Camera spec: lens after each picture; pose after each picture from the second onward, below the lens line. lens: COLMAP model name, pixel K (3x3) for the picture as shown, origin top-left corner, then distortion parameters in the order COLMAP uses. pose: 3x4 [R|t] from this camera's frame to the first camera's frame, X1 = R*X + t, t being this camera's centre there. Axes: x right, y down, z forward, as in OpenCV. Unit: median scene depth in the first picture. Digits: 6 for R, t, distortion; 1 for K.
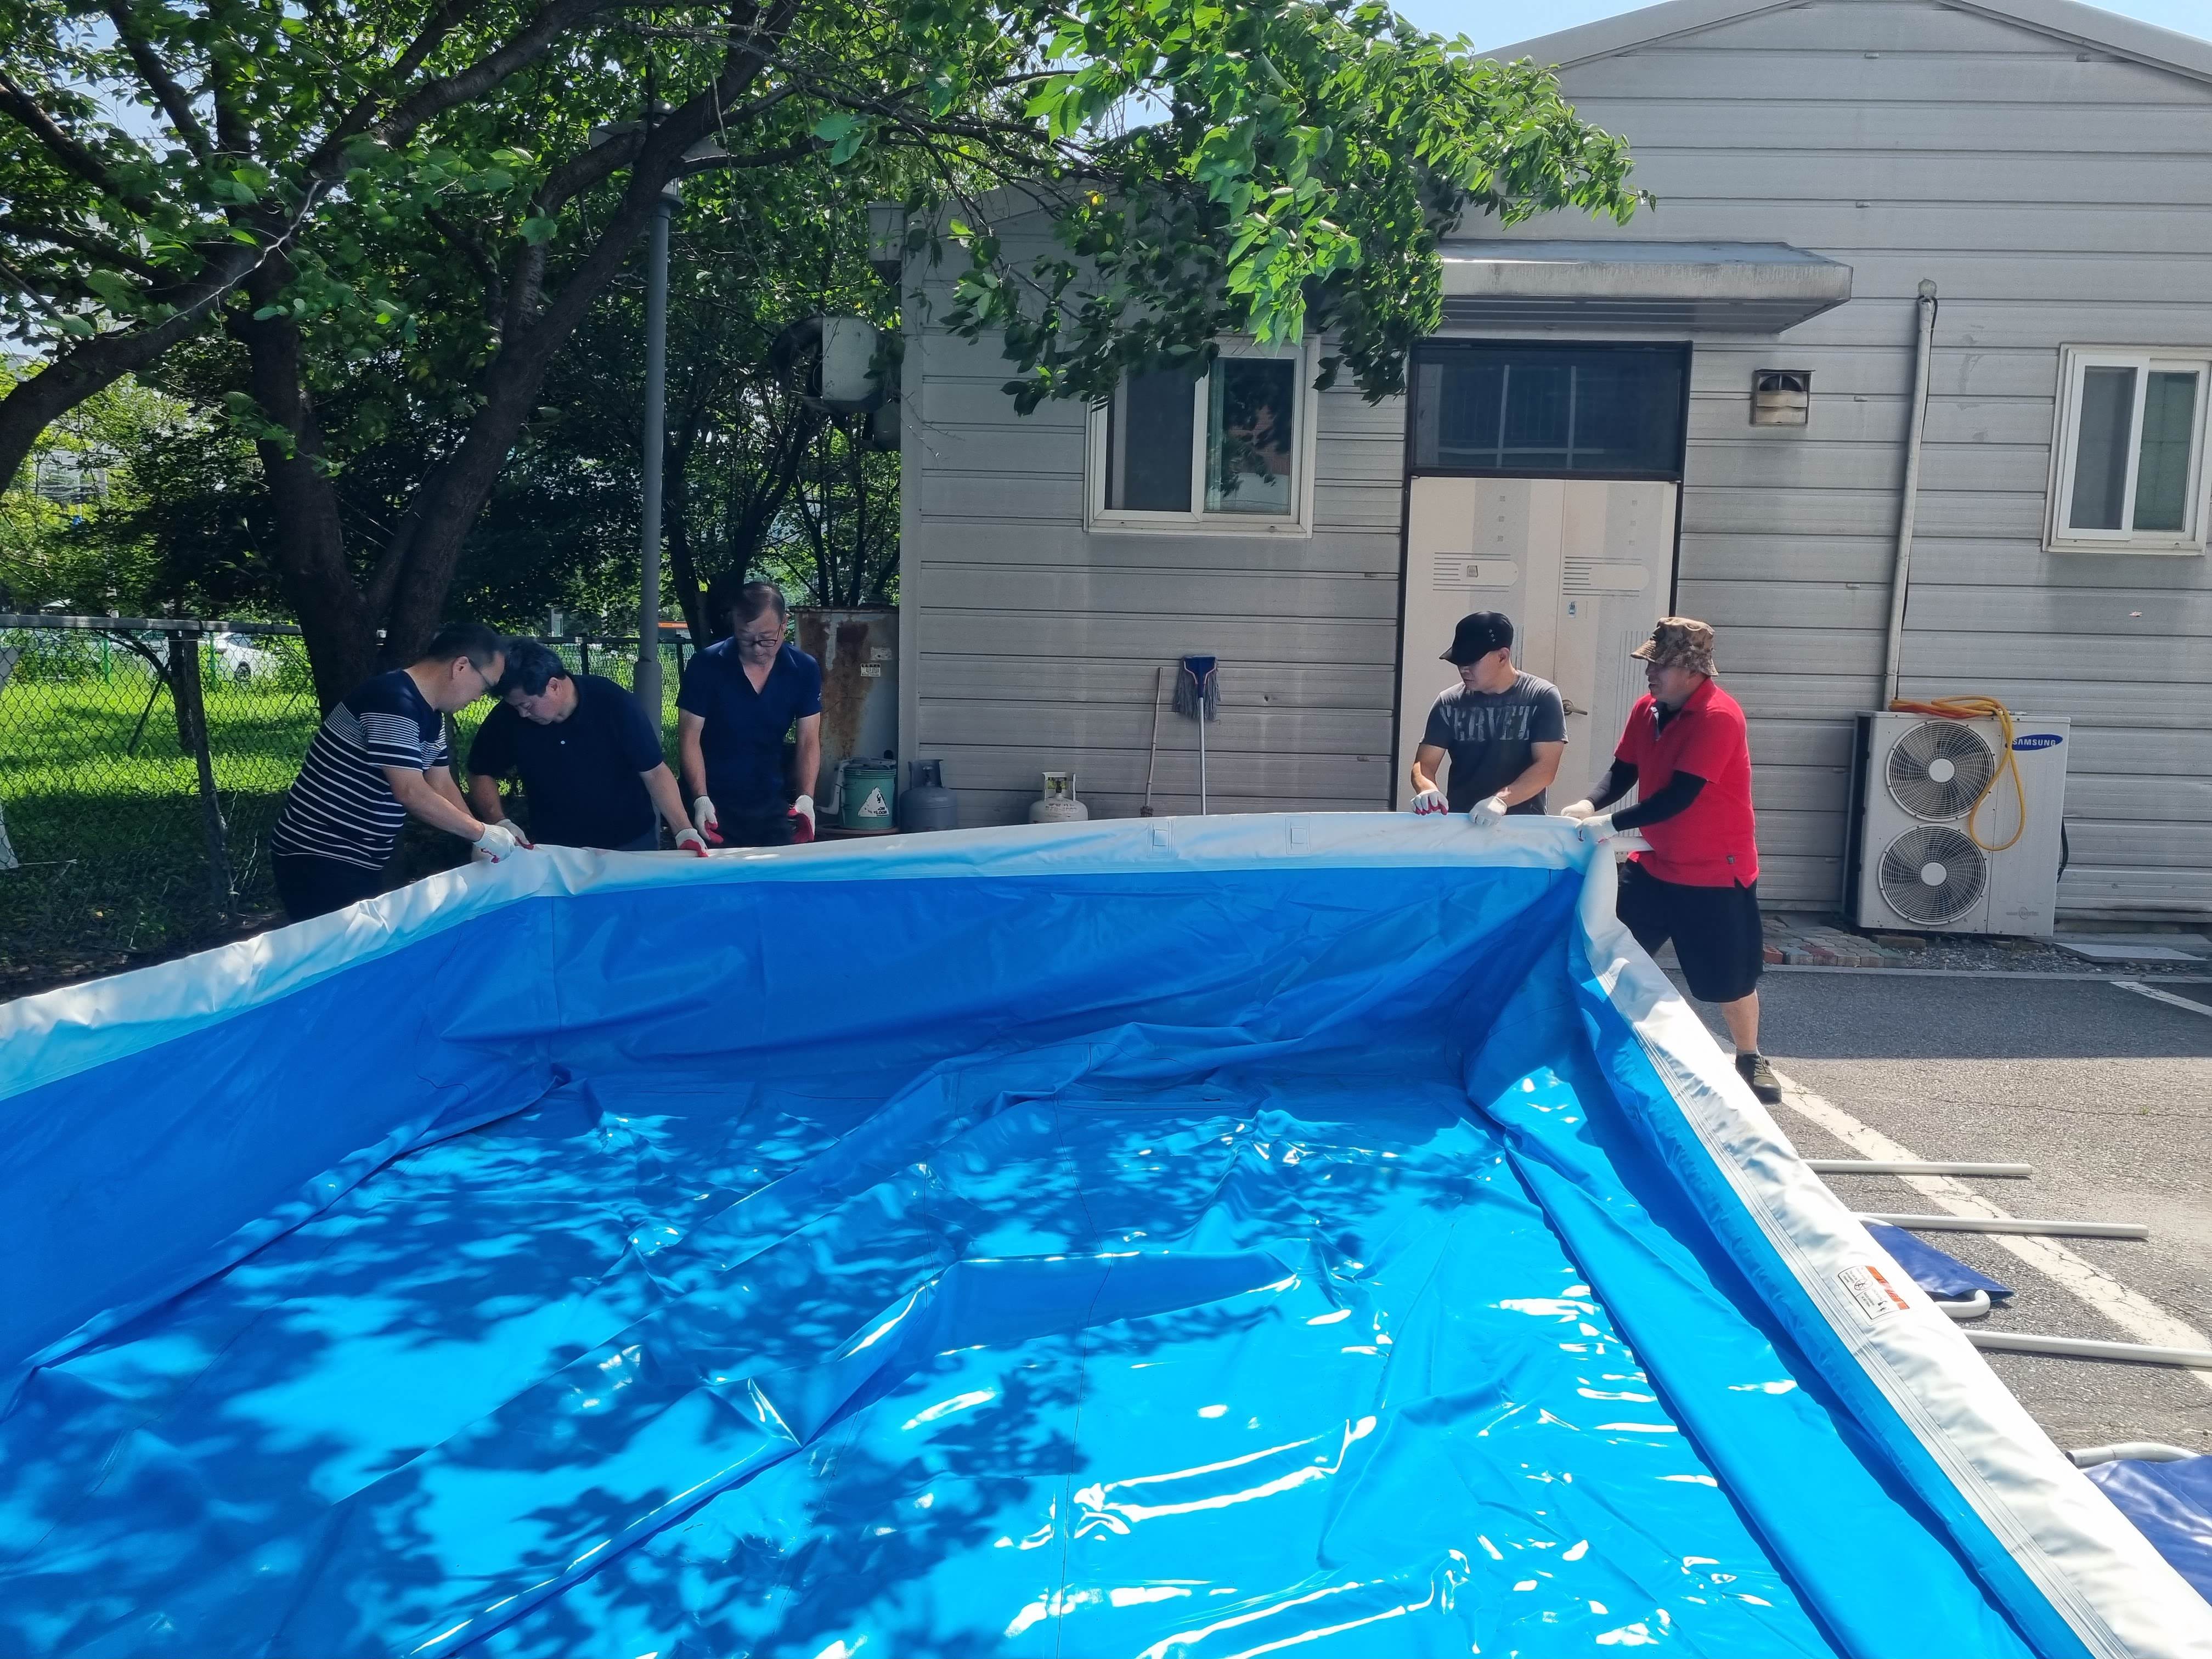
lens RADIAL K [[1654.6, 0, 1106.0], [0, 1654.6, 829.5], [0, 0, 1]] dist [0.051875, -0.060895]
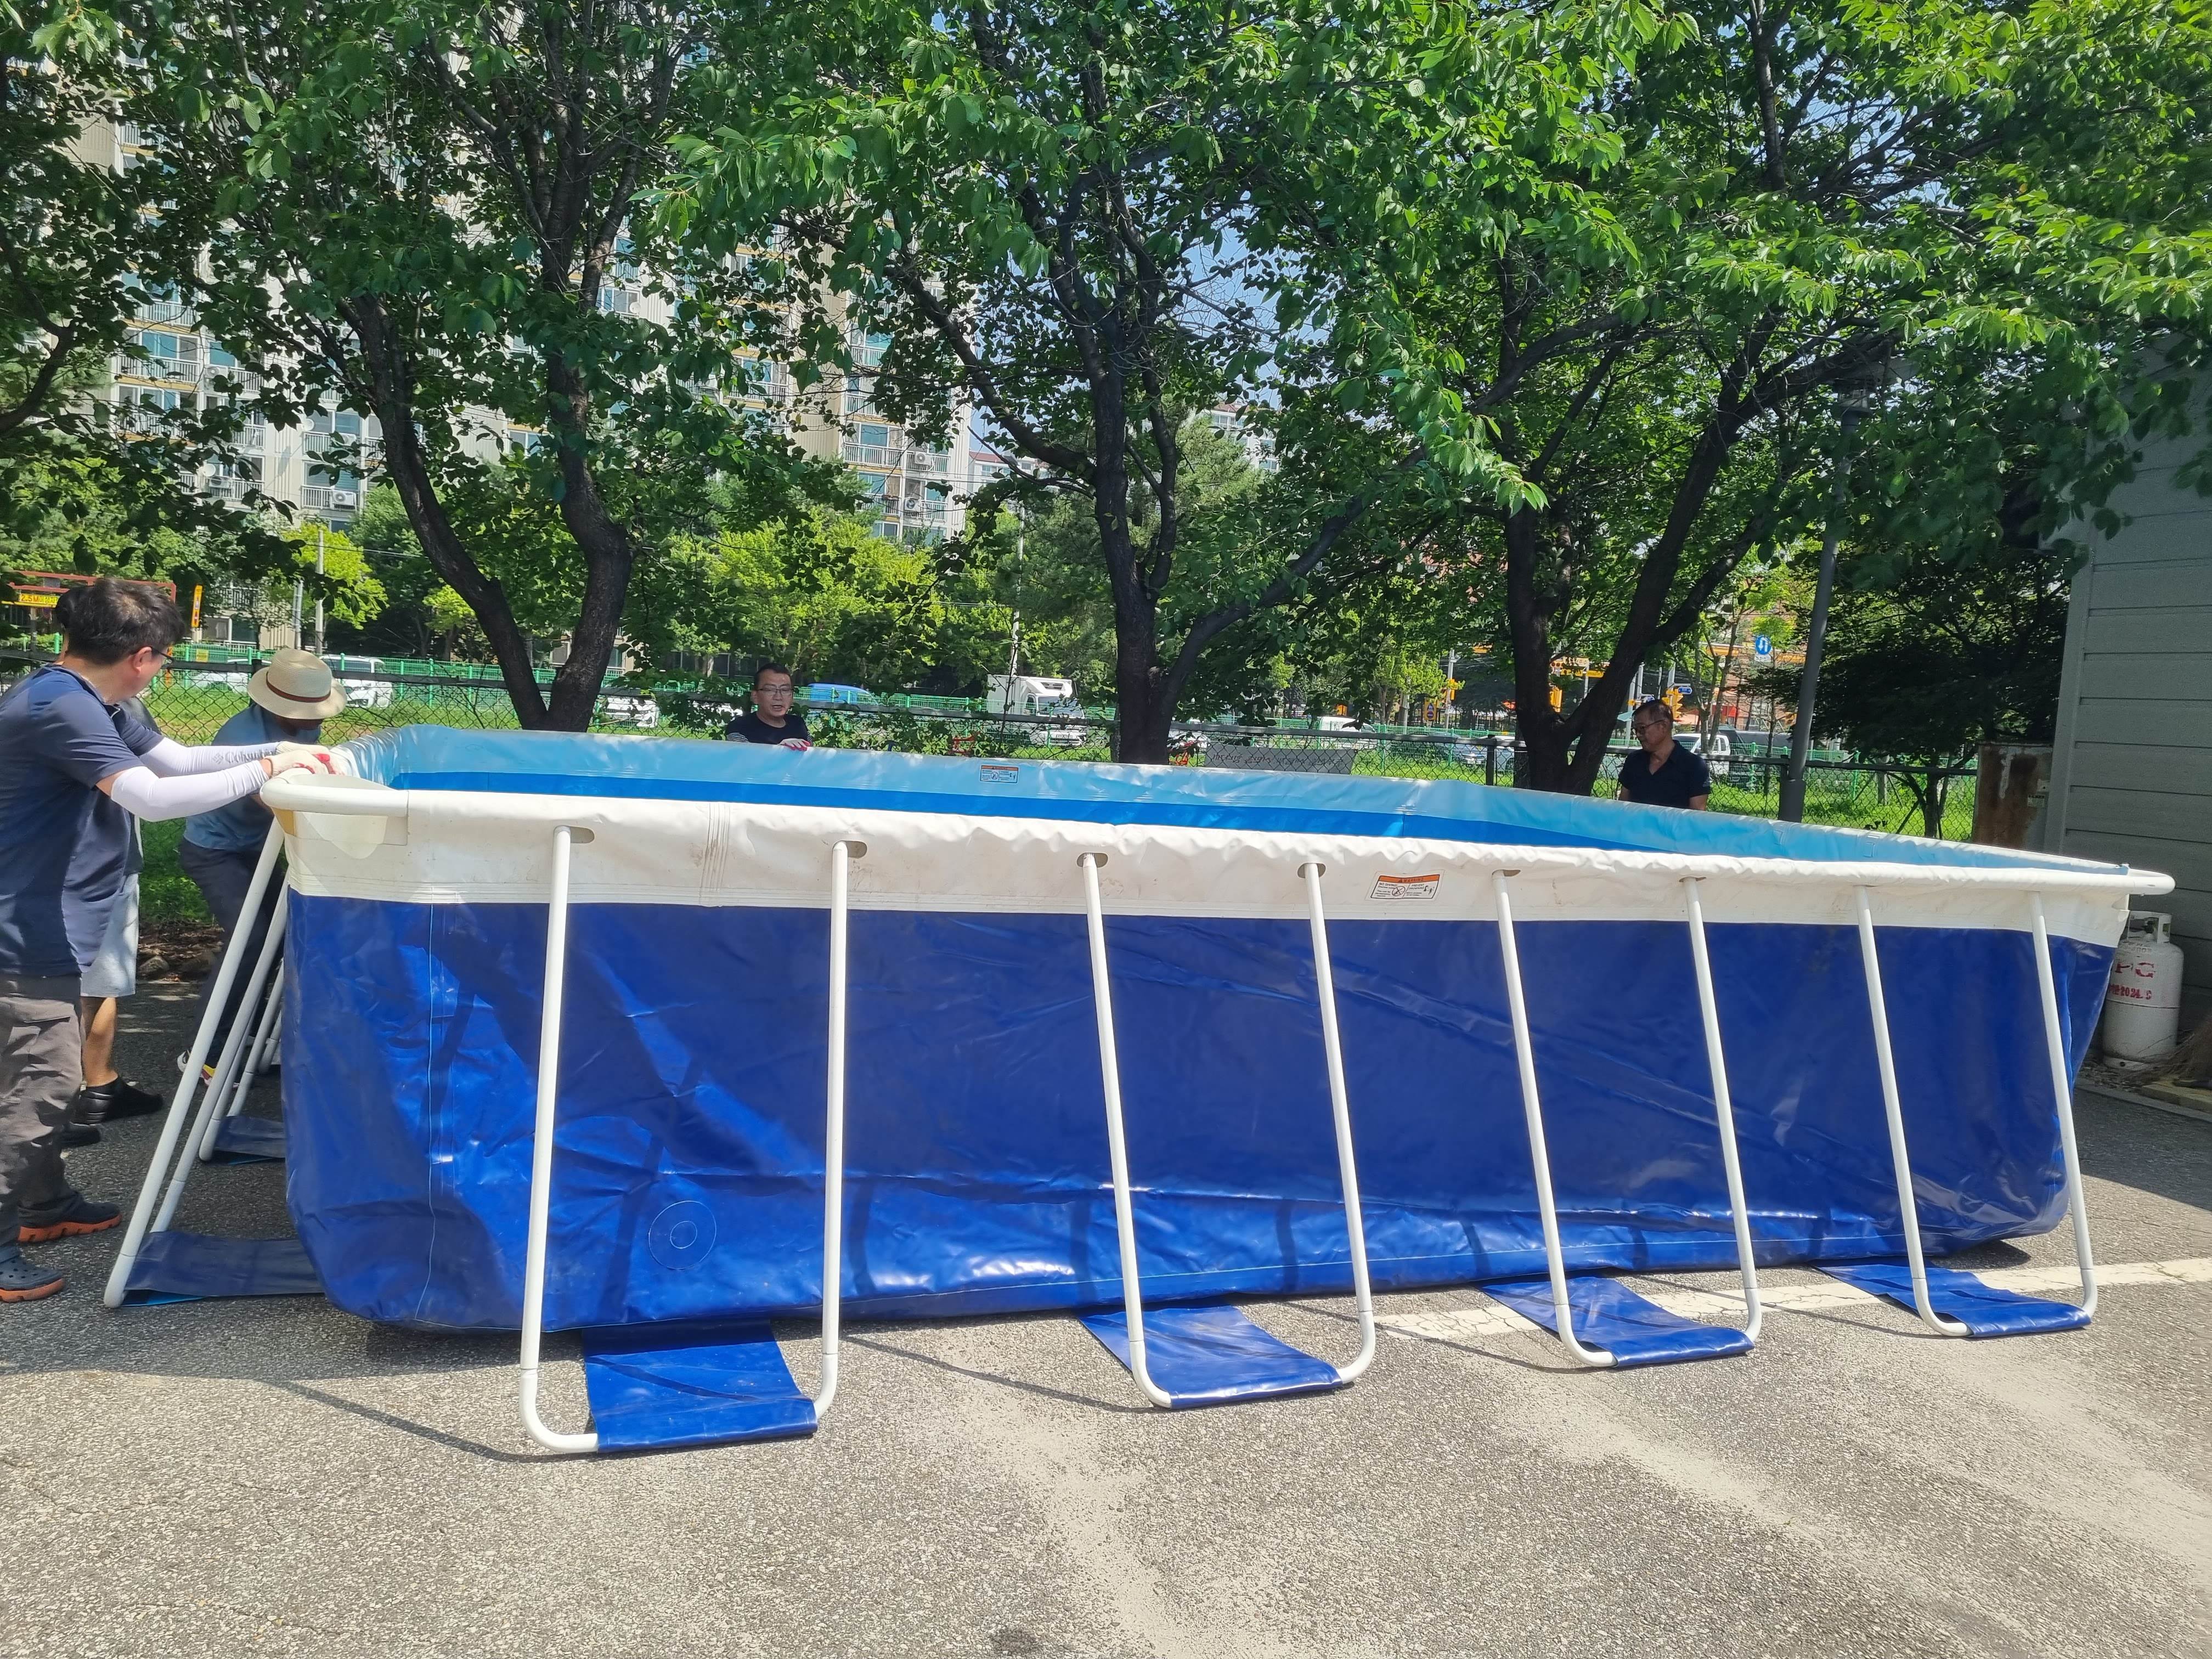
lens RADIAL K [[1665.2, 0, 1110.0], [0, 1665.2, 792.7], [0, 0, 1]] dist [0.048527, -0.046798]
pose [[0.367322, 0.044538, -0.929027, 0.651357], [-0.151283, 0.988412, -0.012430, 0.001354], [0.917708, 0.145112, 0.369803, 0.064182]]
